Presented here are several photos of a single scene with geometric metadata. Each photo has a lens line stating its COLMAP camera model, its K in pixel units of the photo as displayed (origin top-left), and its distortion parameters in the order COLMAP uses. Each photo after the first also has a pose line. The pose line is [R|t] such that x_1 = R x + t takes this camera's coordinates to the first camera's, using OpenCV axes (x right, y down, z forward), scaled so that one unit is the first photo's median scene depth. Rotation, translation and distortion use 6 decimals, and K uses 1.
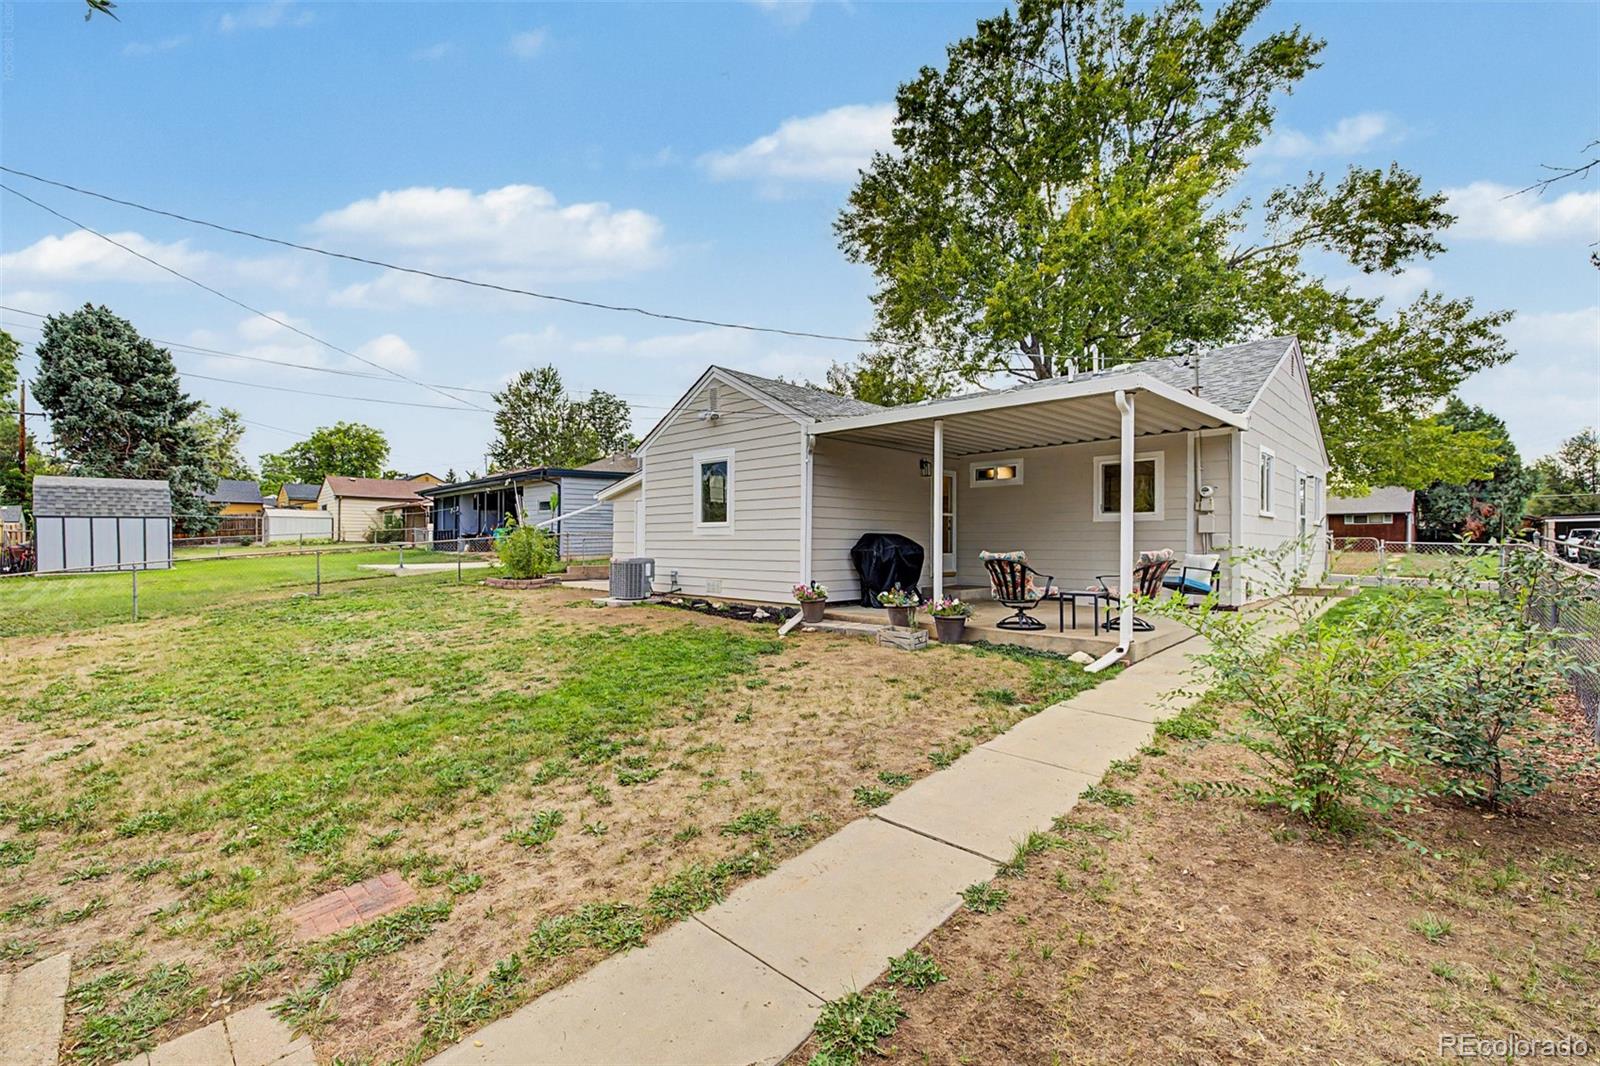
lens RADIAL K [[673.7, 0, 798.8], [0, 673.7, 541.5], [0, 0, 1]] dist [0.006198, -0.000419]
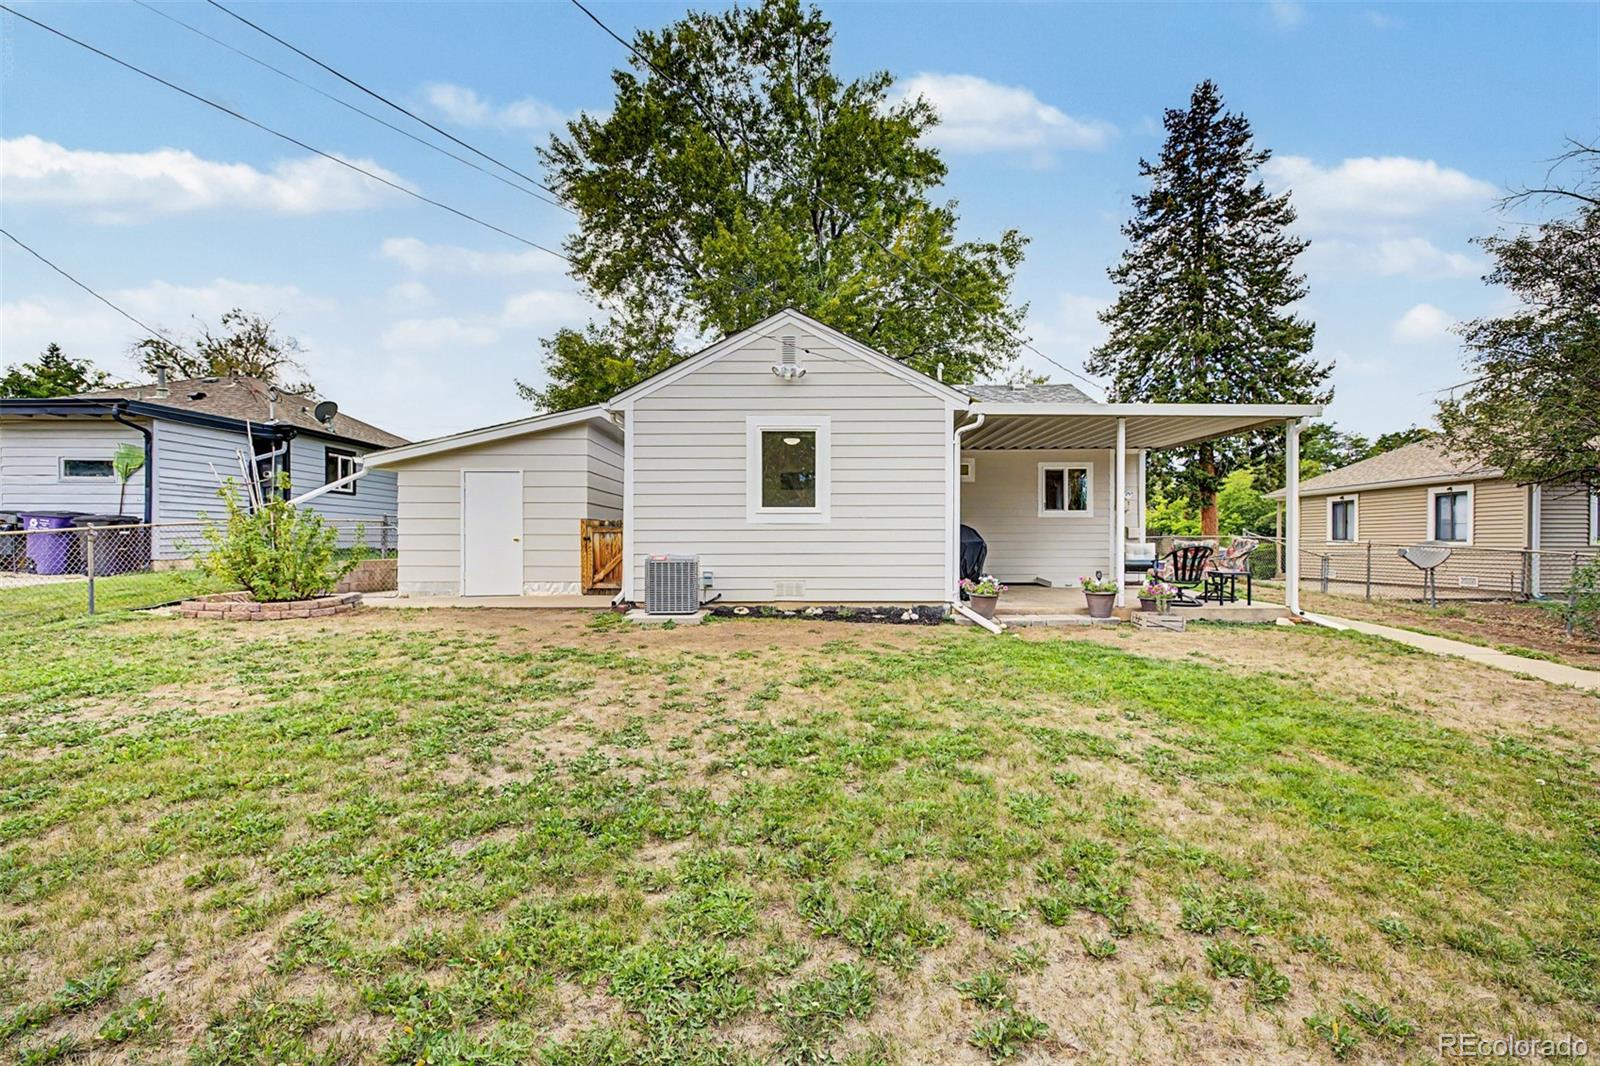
lens RADIAL K [[673.7, 0, 798.8], [0, 673.7, 541.5], [0, 0, 1]] dist [0.006198, -0.000419]
pose [[0.723026, -0.006861, 0.690787, -0.674428], [0.002643, 0.999971, 0.007166, 0.005667], [-0.690816, -0.003356, 0.723023, 0.435255]]
